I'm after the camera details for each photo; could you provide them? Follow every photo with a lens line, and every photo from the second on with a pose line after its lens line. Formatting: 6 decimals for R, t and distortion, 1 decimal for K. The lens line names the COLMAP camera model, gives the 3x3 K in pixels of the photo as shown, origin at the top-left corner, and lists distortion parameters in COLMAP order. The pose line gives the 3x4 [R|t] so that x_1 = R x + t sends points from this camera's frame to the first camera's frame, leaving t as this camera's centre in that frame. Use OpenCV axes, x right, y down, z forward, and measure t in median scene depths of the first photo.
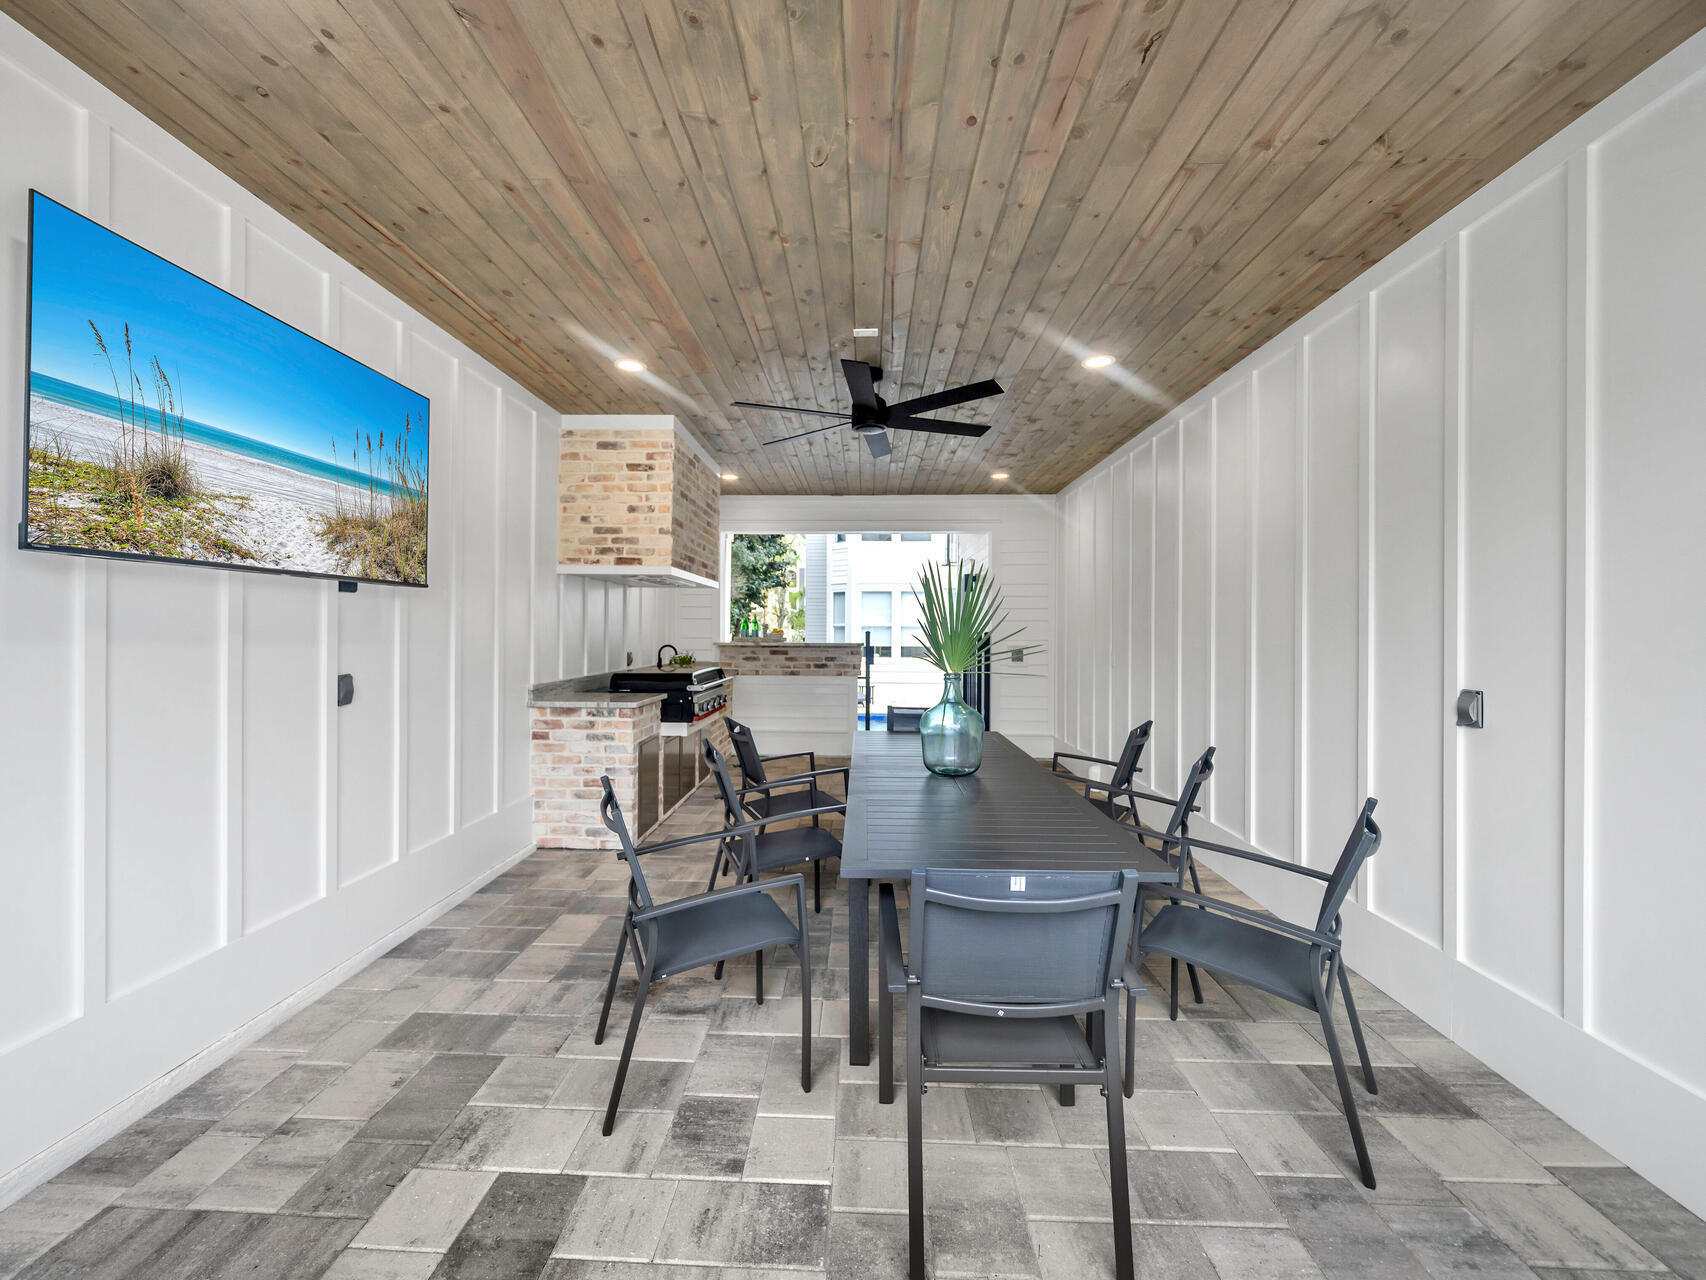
lens RADIAL K [[682.6, 0, 825.7], [0, 682.6, 645.4], [0, 0, 1]] dist [-0.002545, -0.000185]
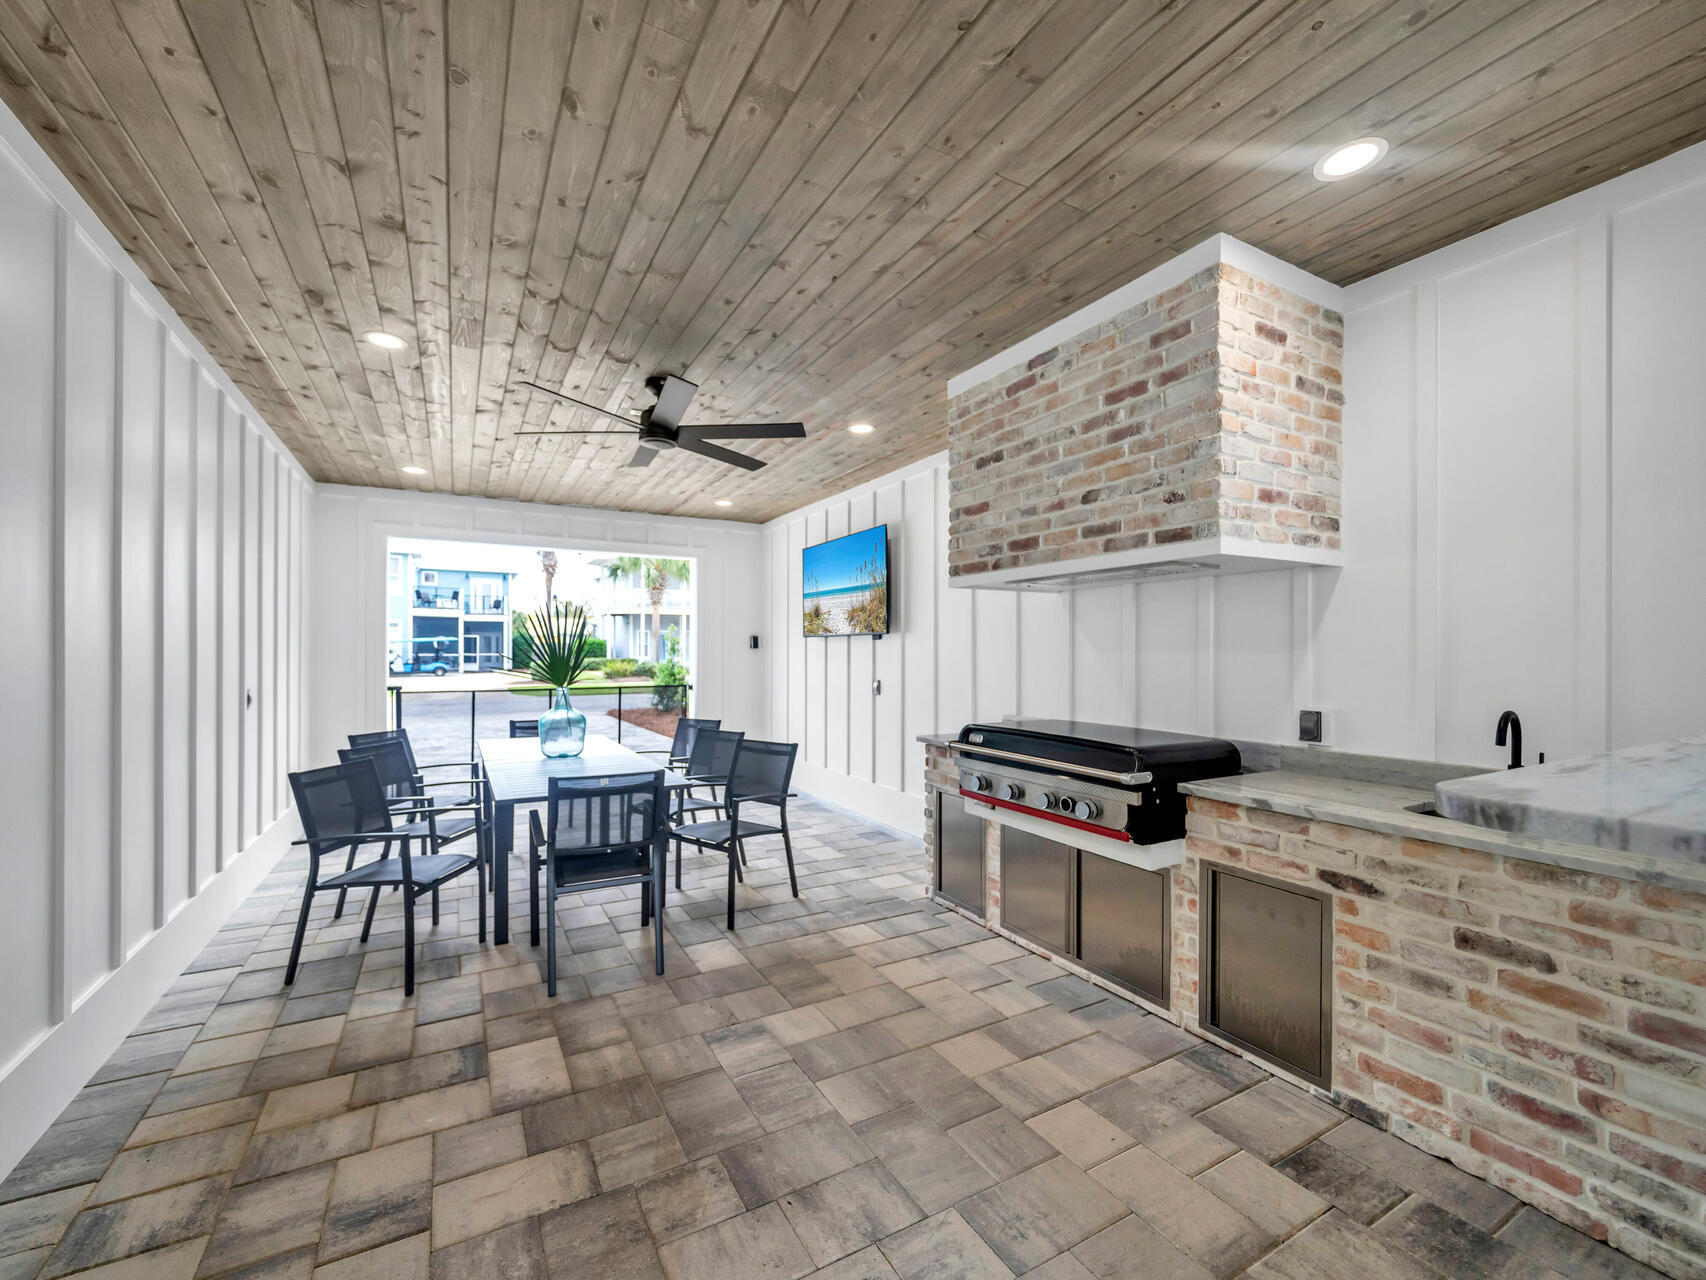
lens RADIAL K [[682.6, 0, 825.7], [0, 682.6, 645.4], [0, 0, 1]] dist [-0.002545, -0.000185]
pose [[-0.837429, -0.004949, -0.546523, 0.532160], [-0.013694, 0.999835, 0.011929, -0.087251], [0.546374, 0.017474, -0.837359, 2.589203]]
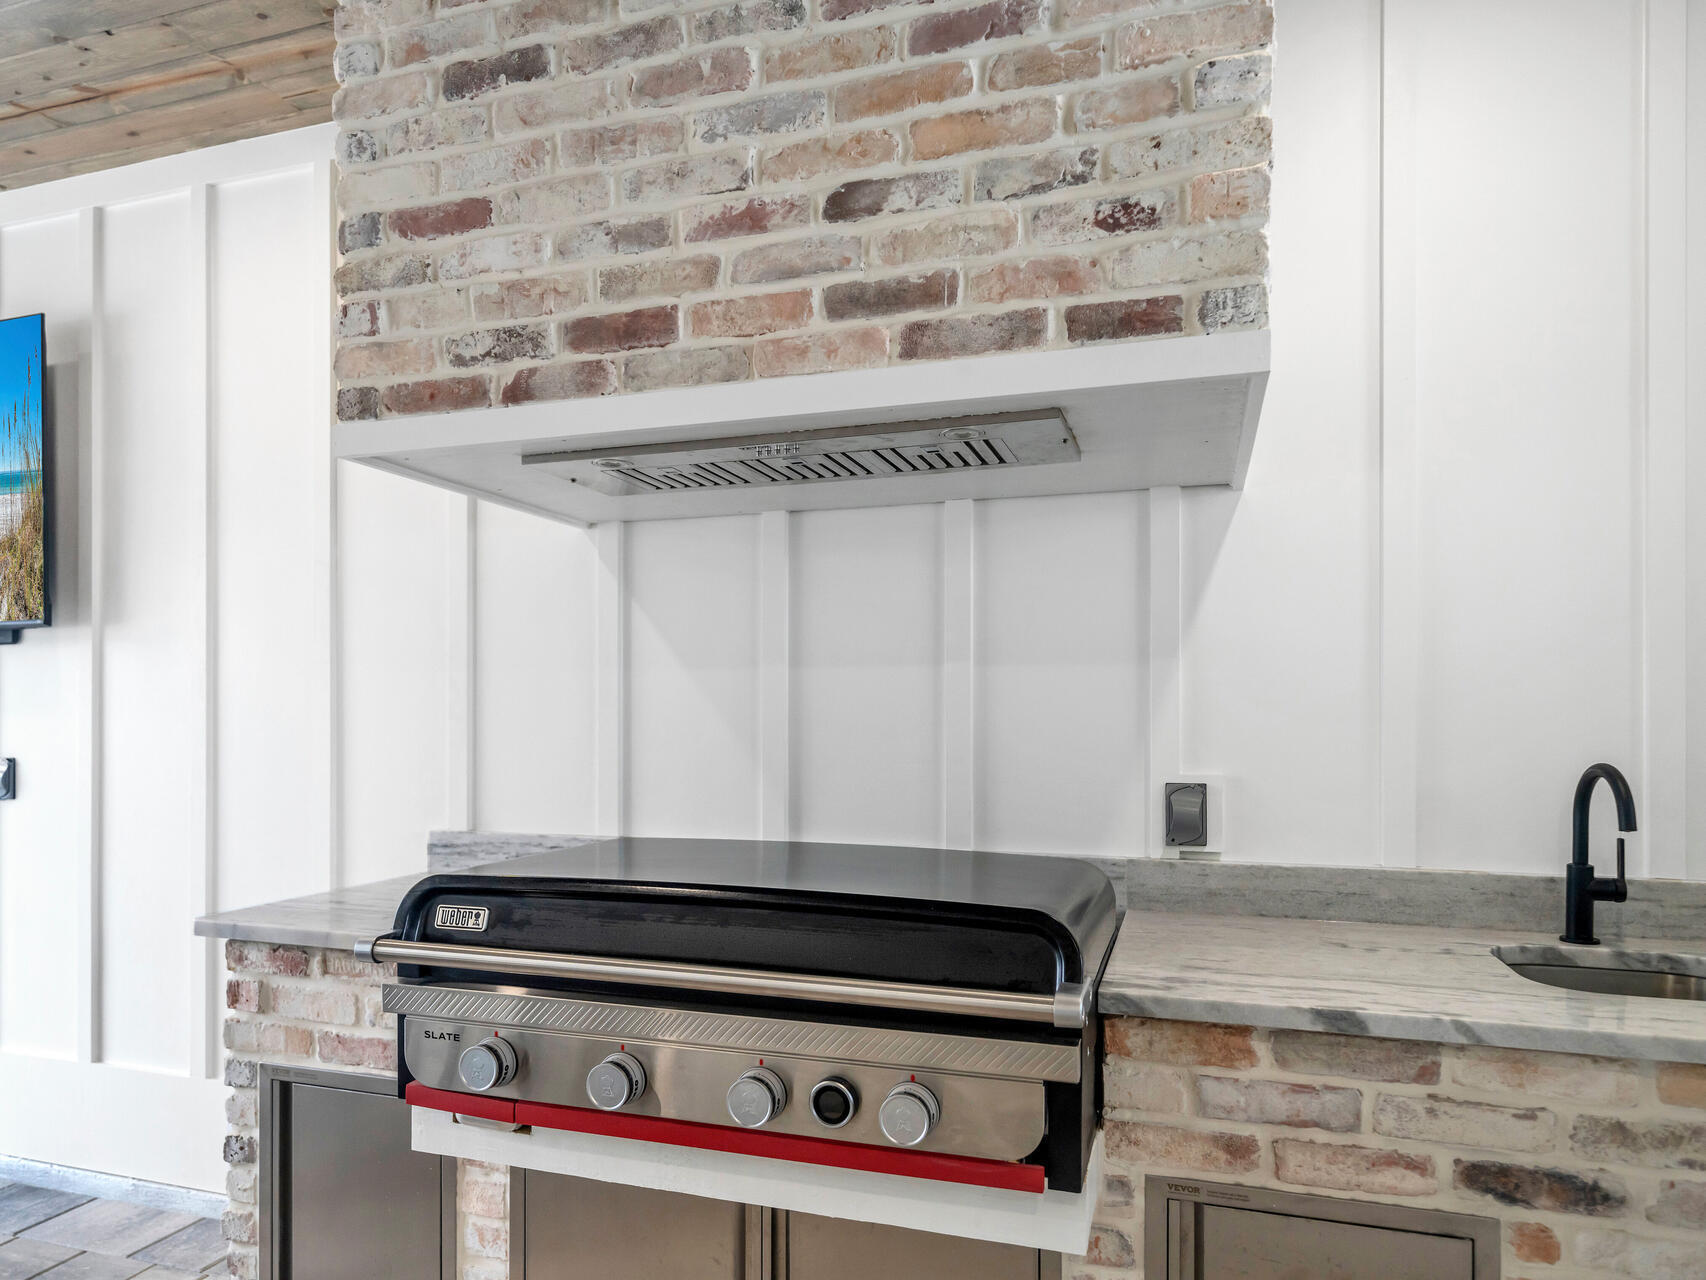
lens RADIAL K [[1103.9, 0, 847.9], [0, 1103.9, 703.4], [0, 0, 1]] dist [0.001907, 0.001226]
pose [[-0.230998, -0.002821, -0.972950, 0.237278], [-0.023888, 0.999711, 0.002773, -0.044963], [0.972661, 0.023882, -0.230999, 2.129619]]
